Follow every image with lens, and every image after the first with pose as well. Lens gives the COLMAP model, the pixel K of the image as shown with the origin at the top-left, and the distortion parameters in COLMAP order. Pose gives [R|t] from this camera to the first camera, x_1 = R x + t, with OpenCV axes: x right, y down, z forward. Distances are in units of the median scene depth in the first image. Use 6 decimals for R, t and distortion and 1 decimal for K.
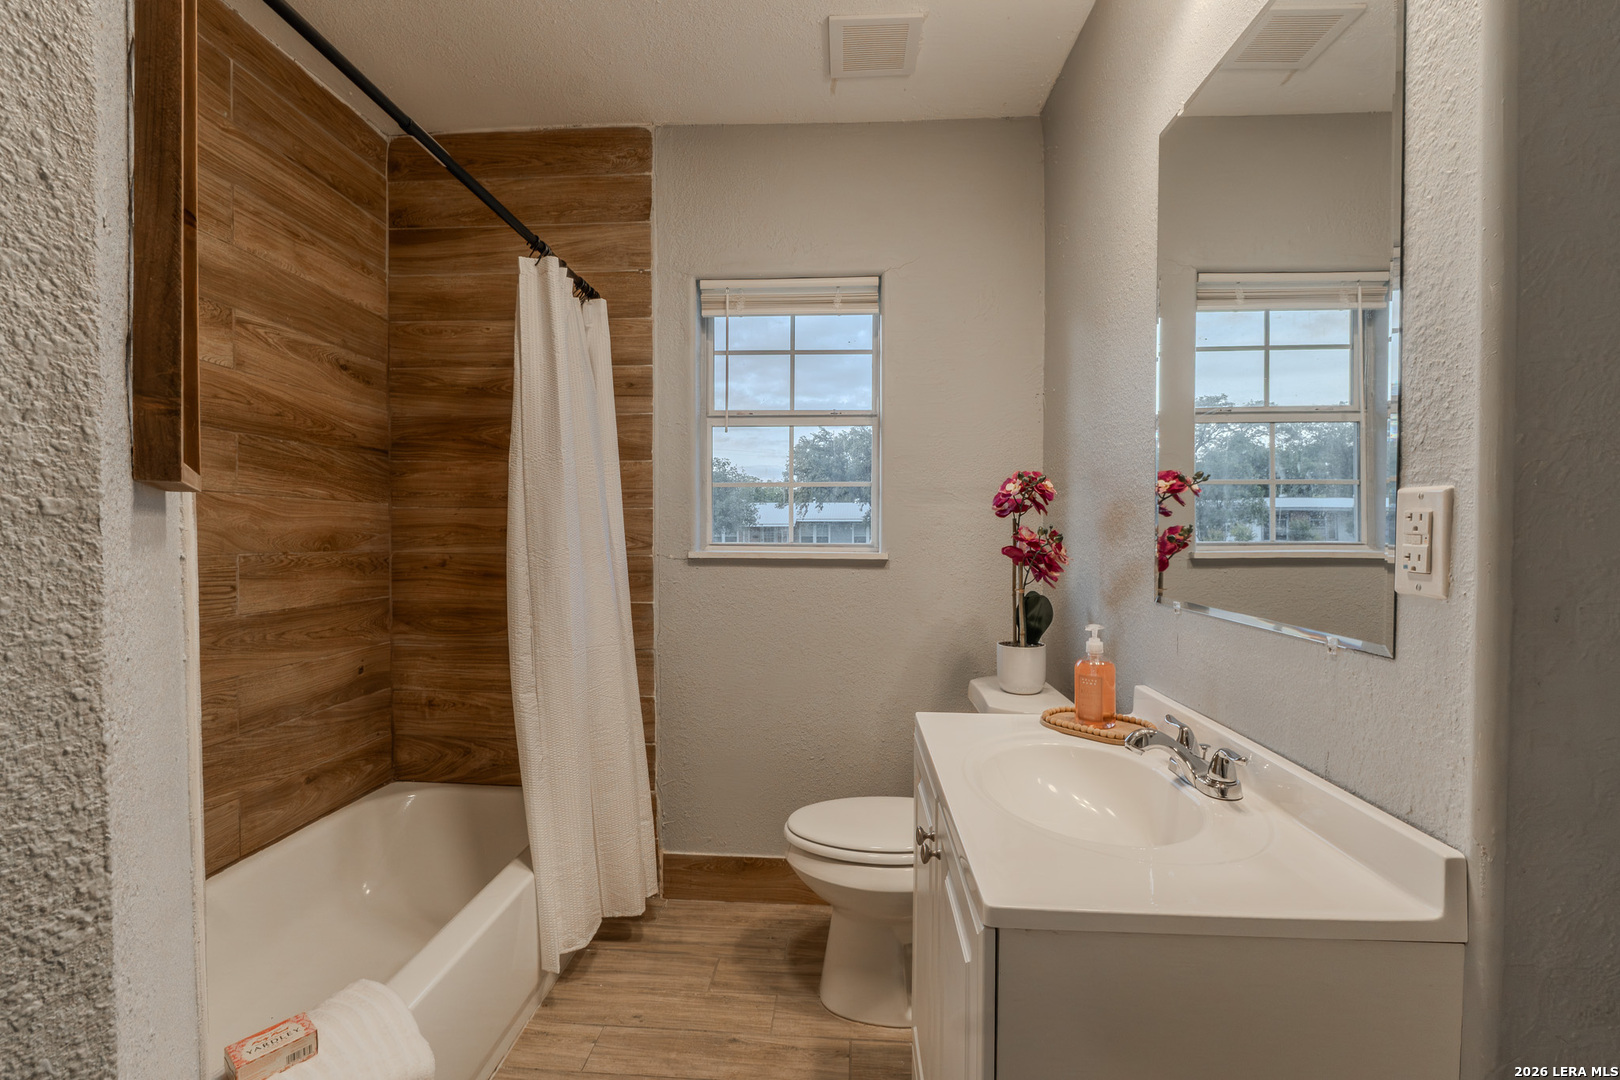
lens RADIAL K [[707.3, 0, 802.7], [0, 707.3, 542.7], [0, 0, 1]] dist [-0.000346, 0.000594]
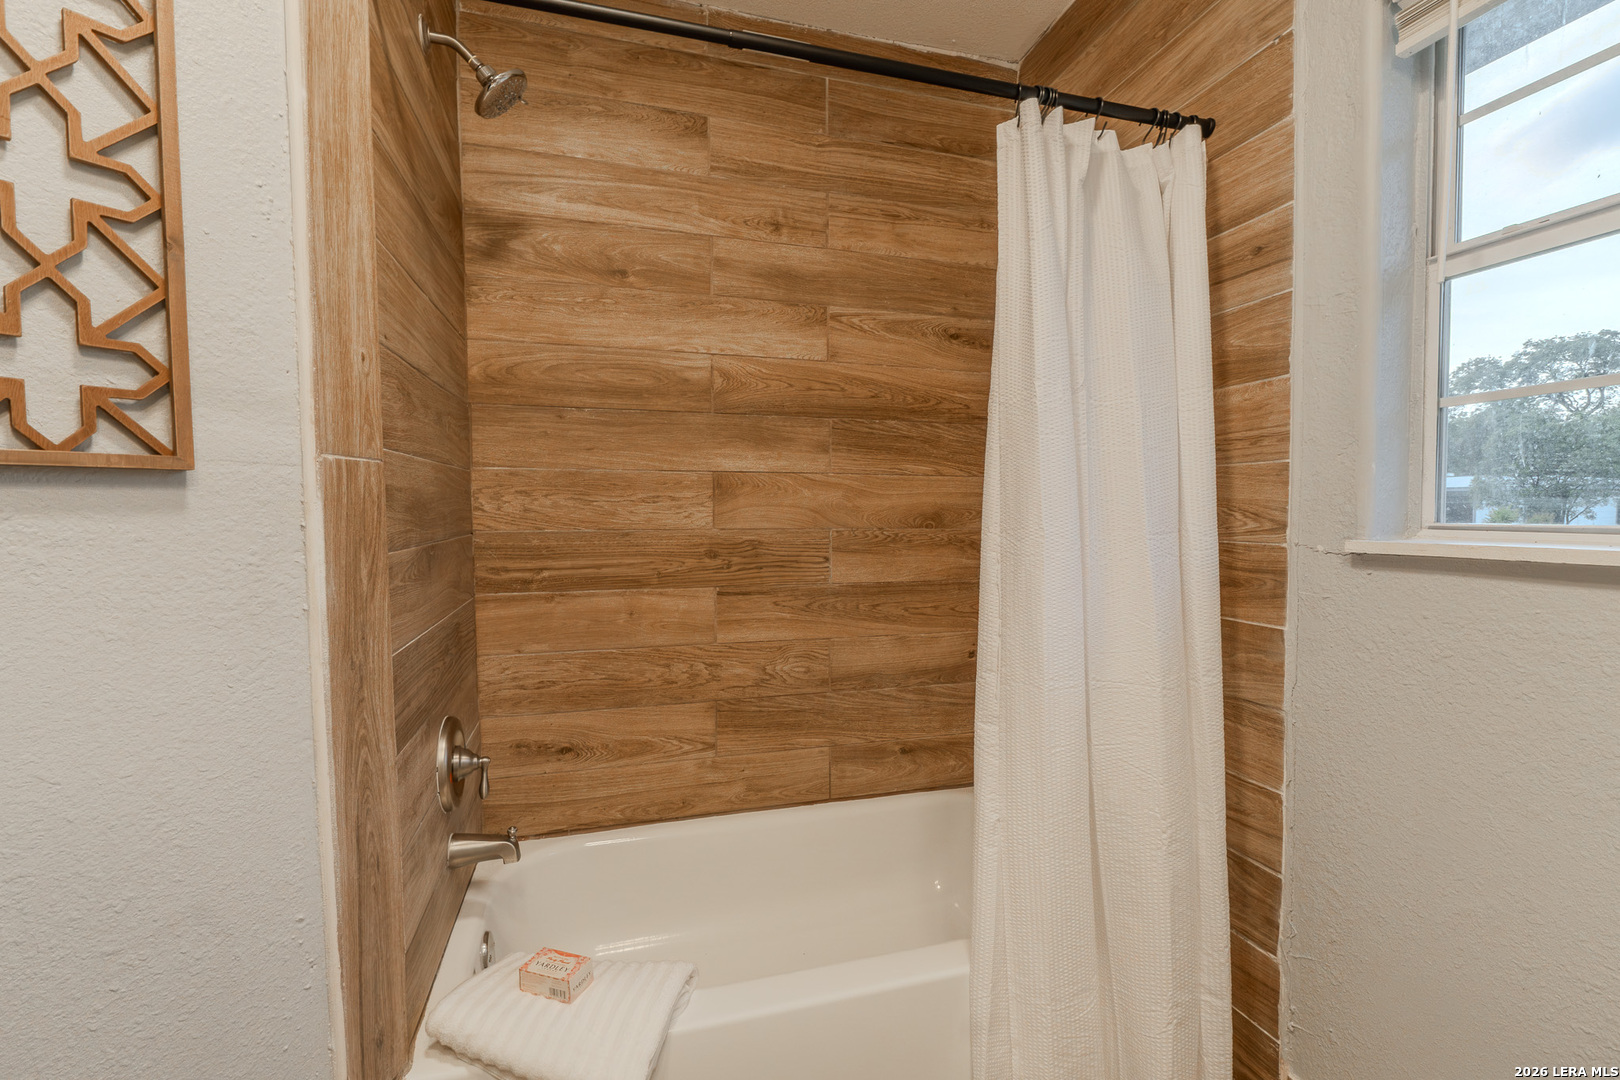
lens RADIAL K [[714.5, 0, 812.8], [0, 714.5, 543.4], [0, 0, 1]] dist [-0.003614, 0.000217]
pose [[0.349447, 0.034951, -0.936304, 0.215902], [-0.009560, 0.999385, 0.033737, 0.001589], [0.936907, -0.002838, 0.349567, 0.519617]]
